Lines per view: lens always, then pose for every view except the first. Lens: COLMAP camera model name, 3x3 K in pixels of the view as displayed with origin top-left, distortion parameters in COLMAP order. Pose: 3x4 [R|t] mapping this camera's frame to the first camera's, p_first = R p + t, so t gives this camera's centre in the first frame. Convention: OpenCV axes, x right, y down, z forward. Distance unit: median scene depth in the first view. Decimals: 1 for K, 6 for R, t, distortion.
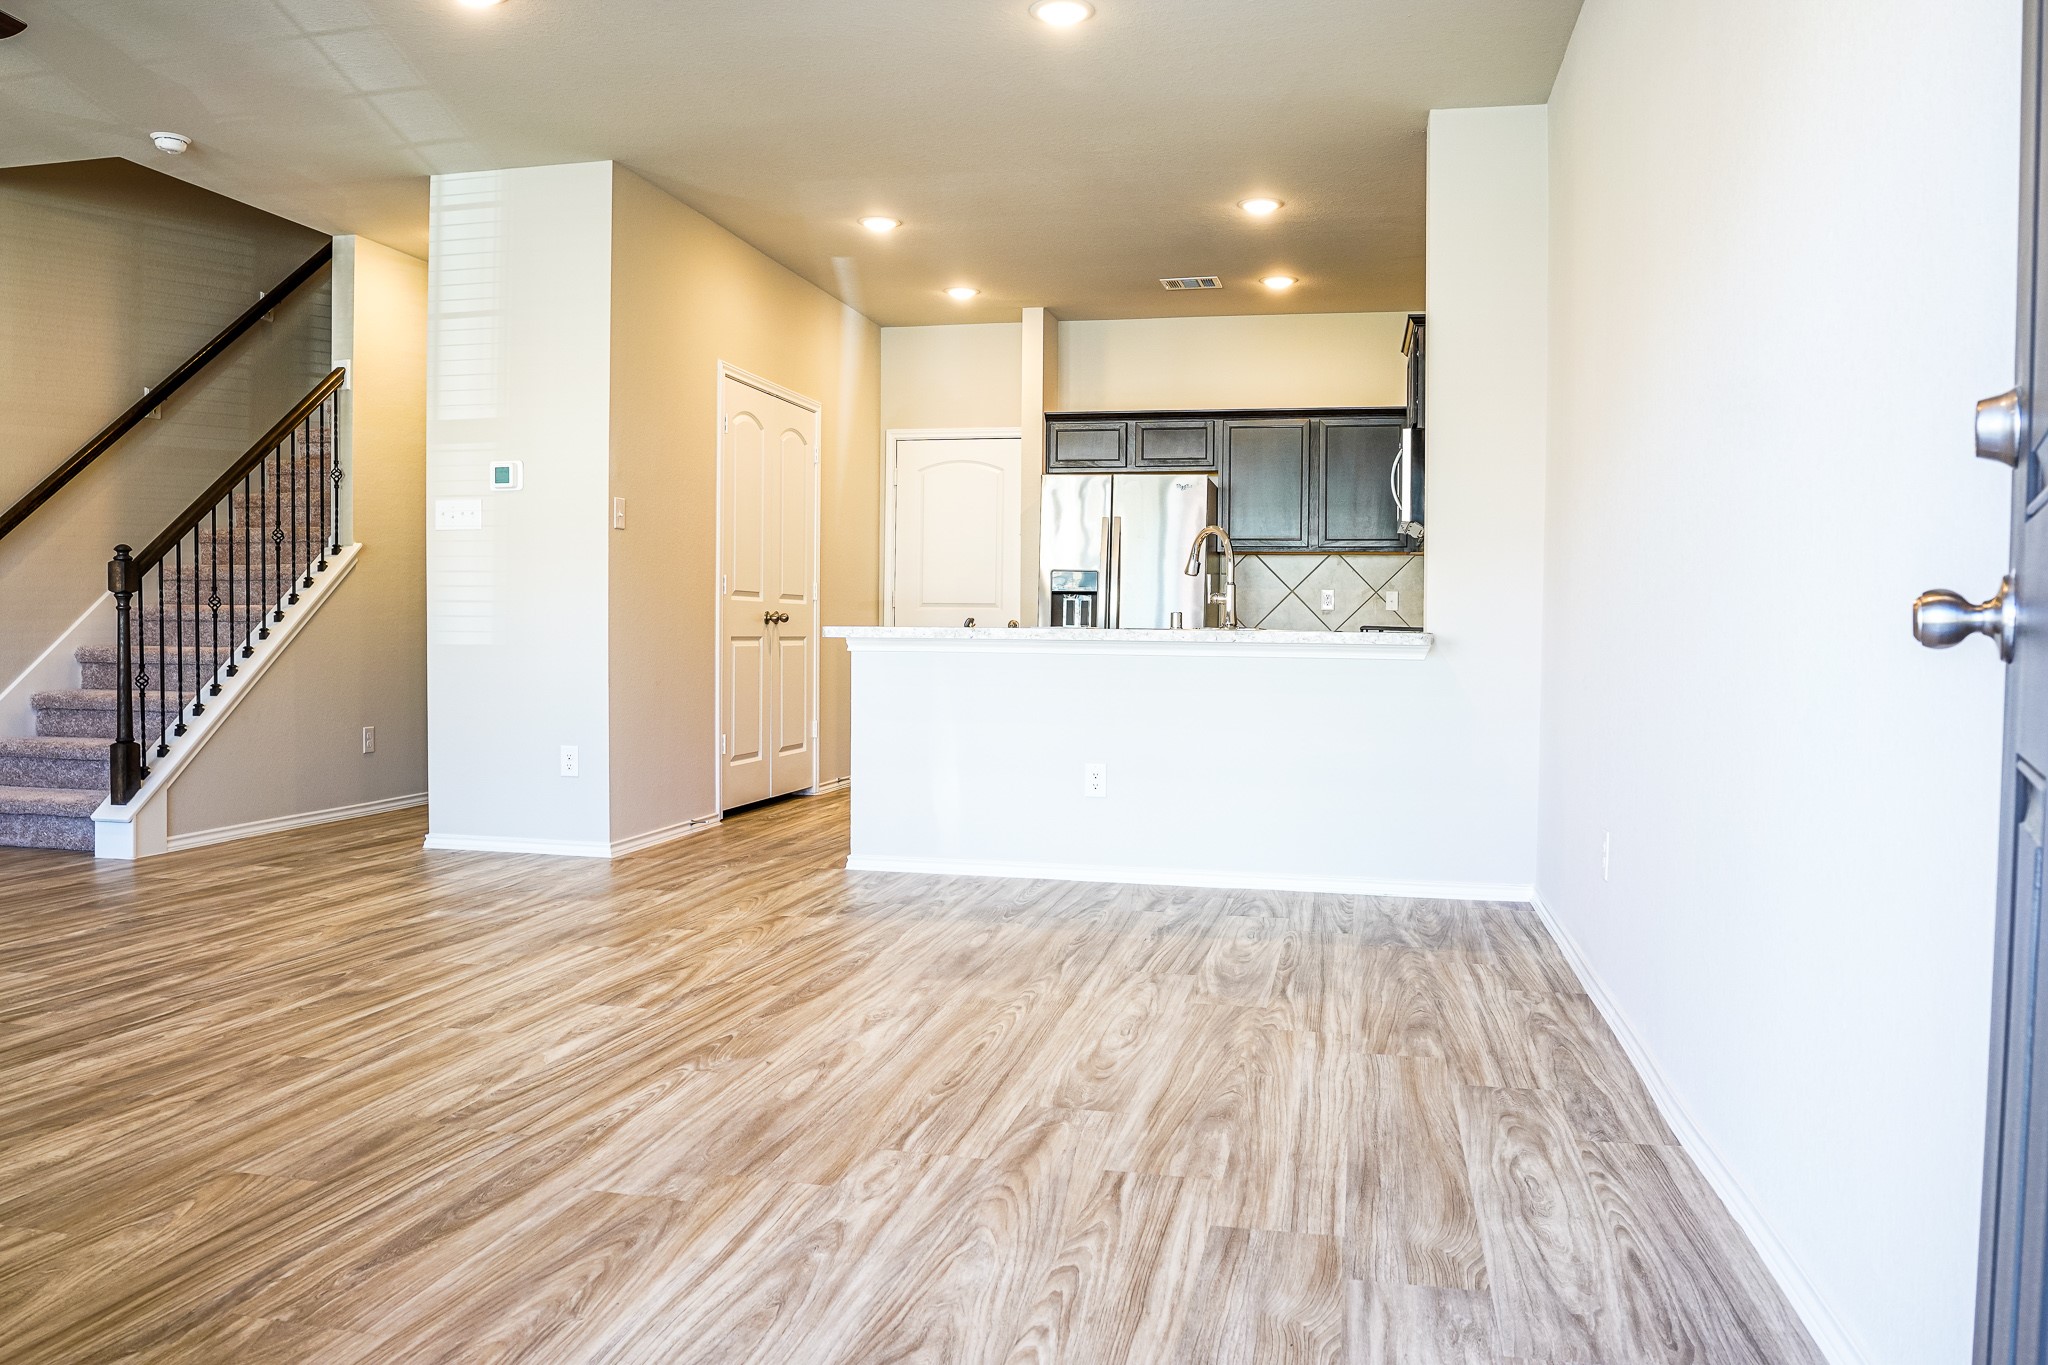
lens RADIAL K [[1544.8, 0, 1026.9], [0, 1544.8, 683.1], [0, 0, 1]] dist [-0.085999, 0.045613]
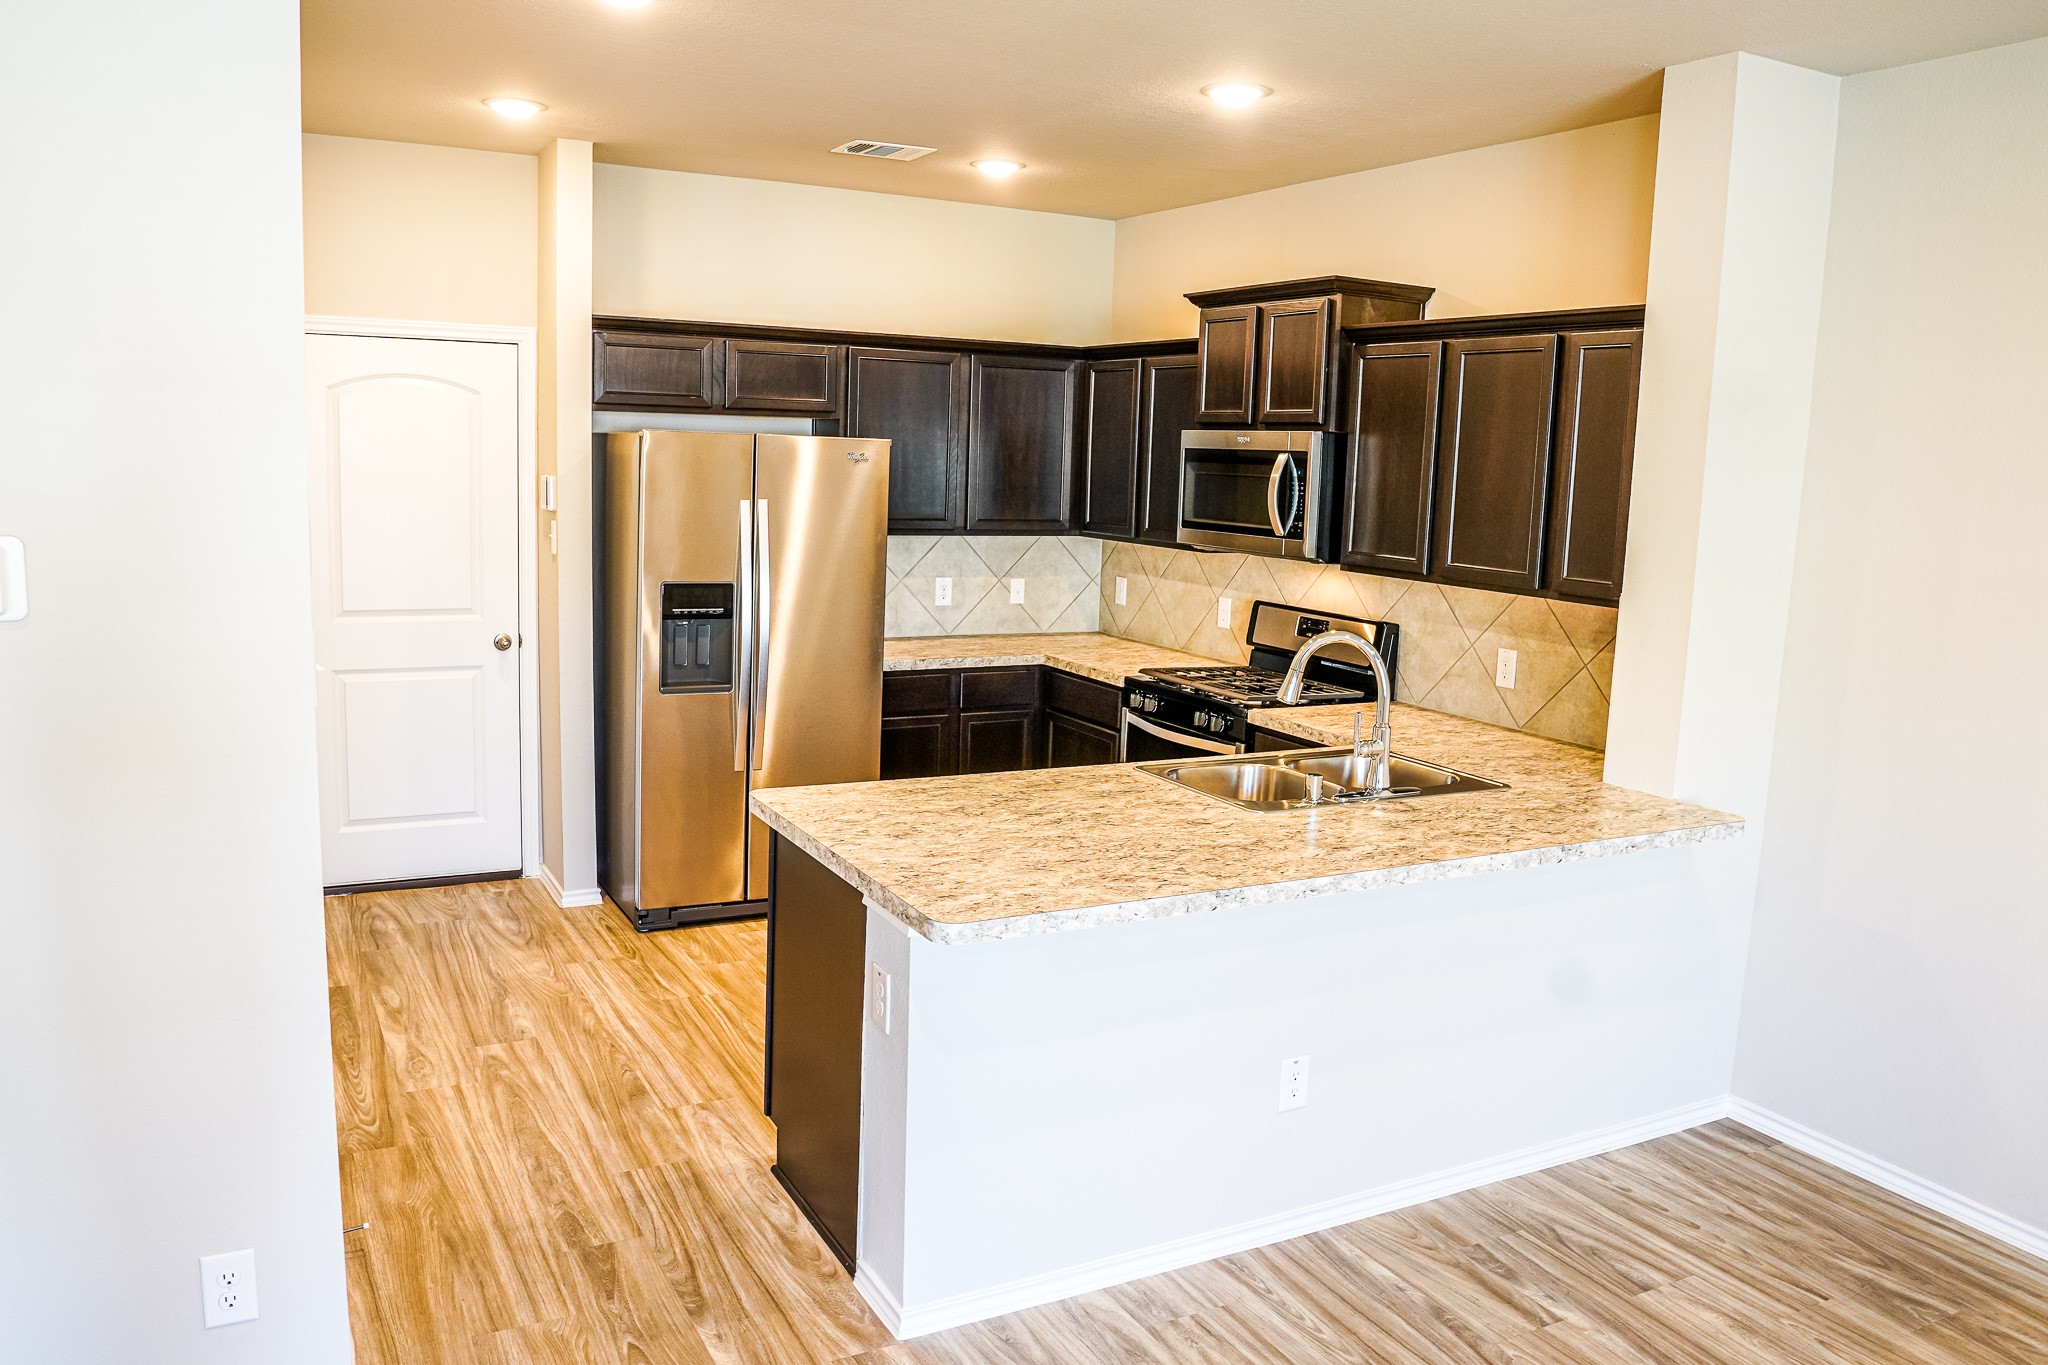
lens RADIAL K [[1544.8, 0, 1026.1], [0, 1544.8, 681.8], [0, 0, 1]] dist [-0.085999, 0.045613]
pose [[0.769476, -0.079003, 0.633770, -0.268023], [-0.001917, 0.992030, 0.125990, -0.111271], [-0.638672, -0.098161, 0.763192, 0.419130]]
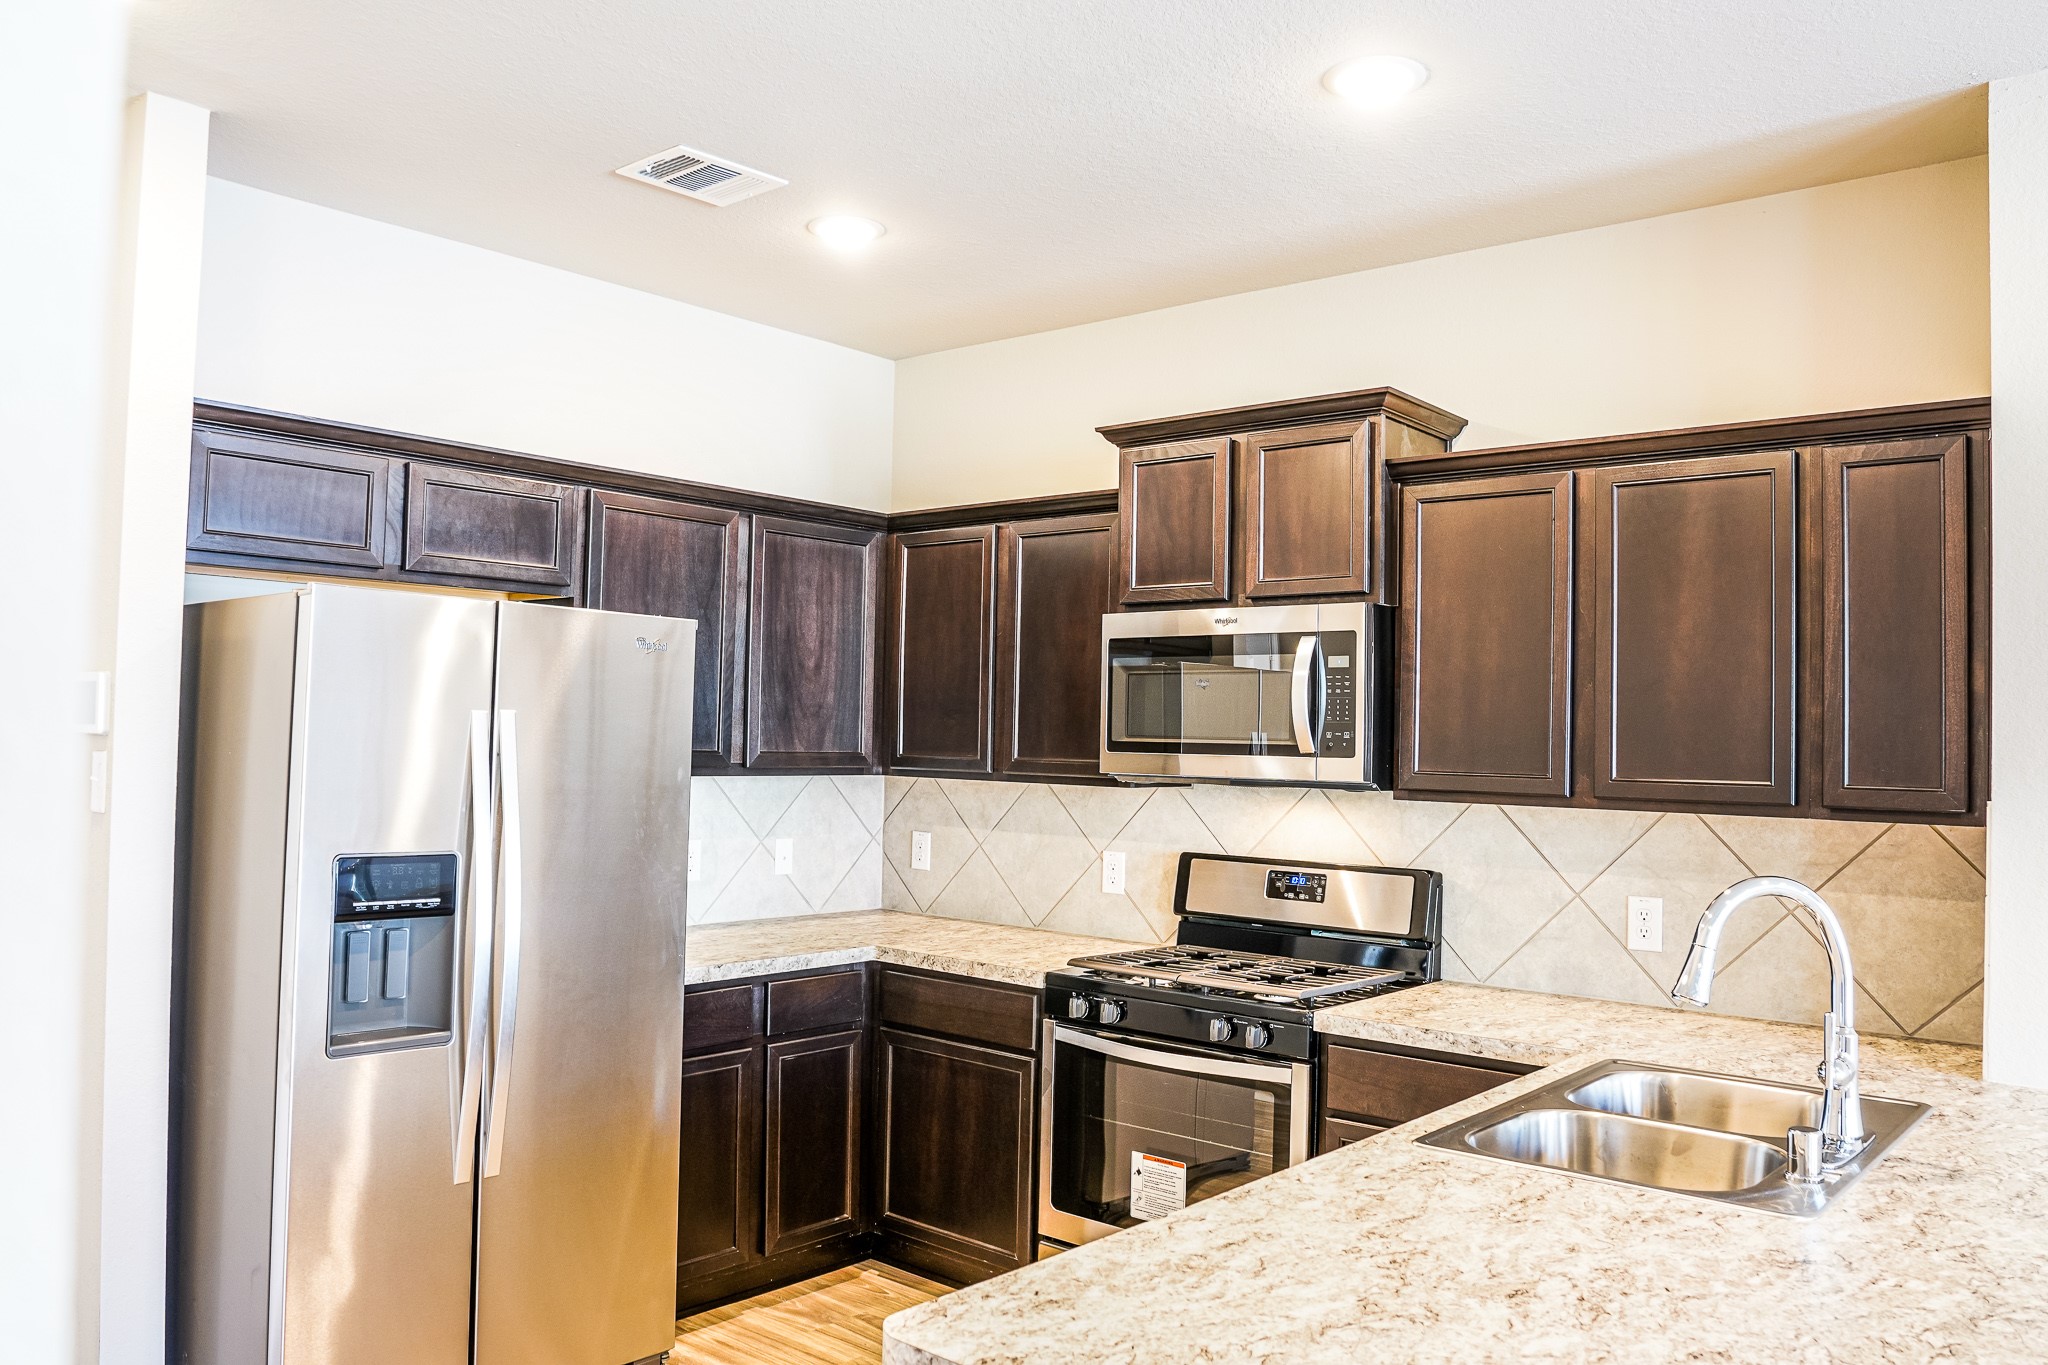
lens RADIAL K [[1544.8, 0, 1025.6], [0, 1544.8, 689.1], [0, 0, 1]] dist [-0.085999, 0.045613]
pose [[0.488569, 0.027523, 0.872091, -0.207576], [0.016187, 0.999044, -0.040598, -0.093469], [-0.872375, 0.033952, 0.487657, 0.690139]]
